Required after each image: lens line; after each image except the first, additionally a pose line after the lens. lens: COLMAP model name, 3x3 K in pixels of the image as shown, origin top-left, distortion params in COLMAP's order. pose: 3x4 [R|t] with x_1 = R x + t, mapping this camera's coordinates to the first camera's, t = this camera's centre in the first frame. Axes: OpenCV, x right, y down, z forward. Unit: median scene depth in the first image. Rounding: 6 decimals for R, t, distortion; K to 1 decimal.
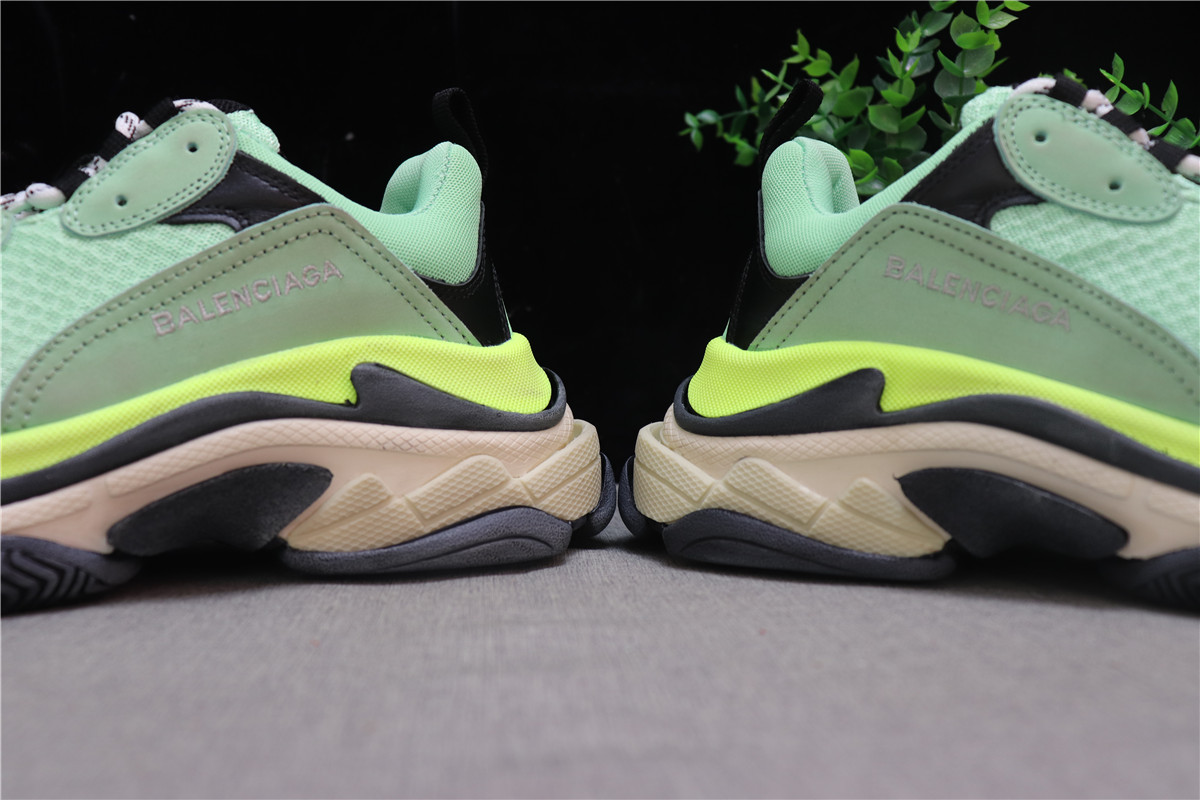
lens RADIAL K [[1299.8, 0, 594.1], [0, 1299.8, 398.6], [0, 0, 1]] dist [-0.049370, 0.000000]
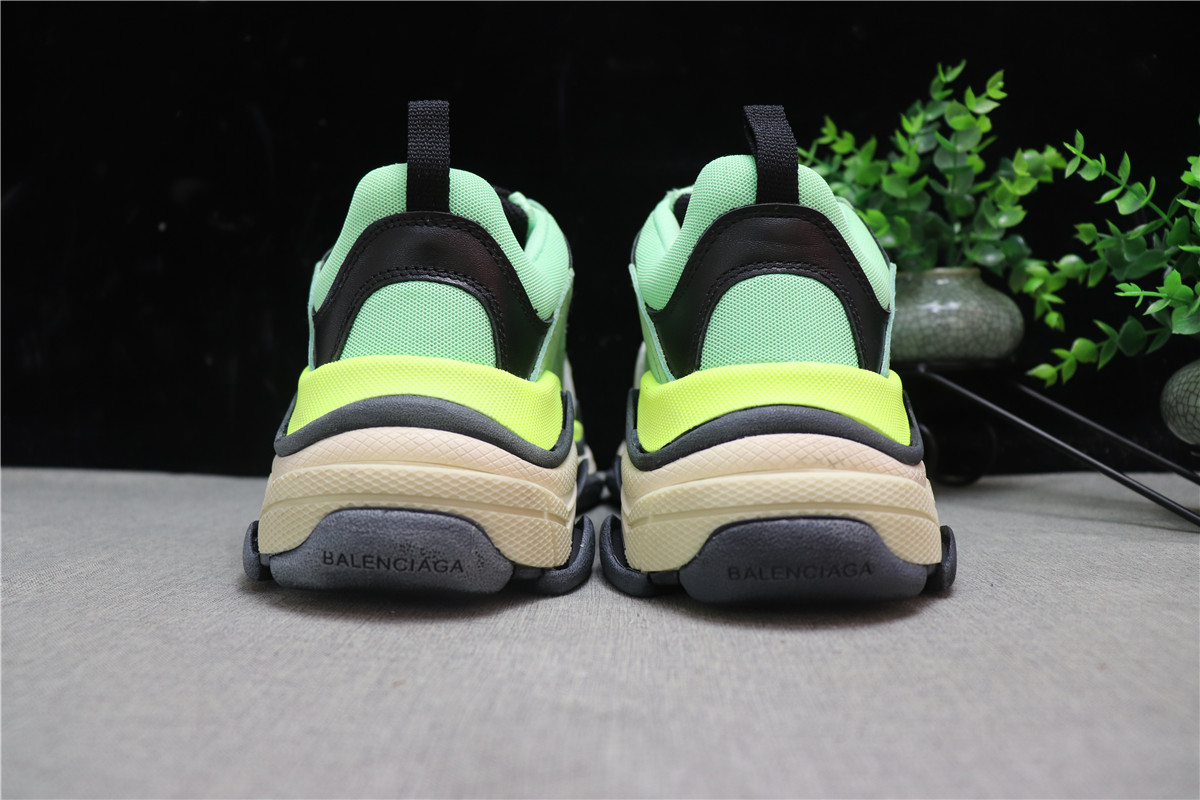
lens RADIAL K [[984.9, 0, 601.0], [0, 984.9, 400.5], [0, 0, 1]] dist [-0.123324, 0.087139]
pose [[0.992840, 0.003652, -0.119396, 0.080586], [-0.003573, 0.999993, 0.000876, -0.014649], [0.119398, -0.000443, 0.992846, 0.059488]]
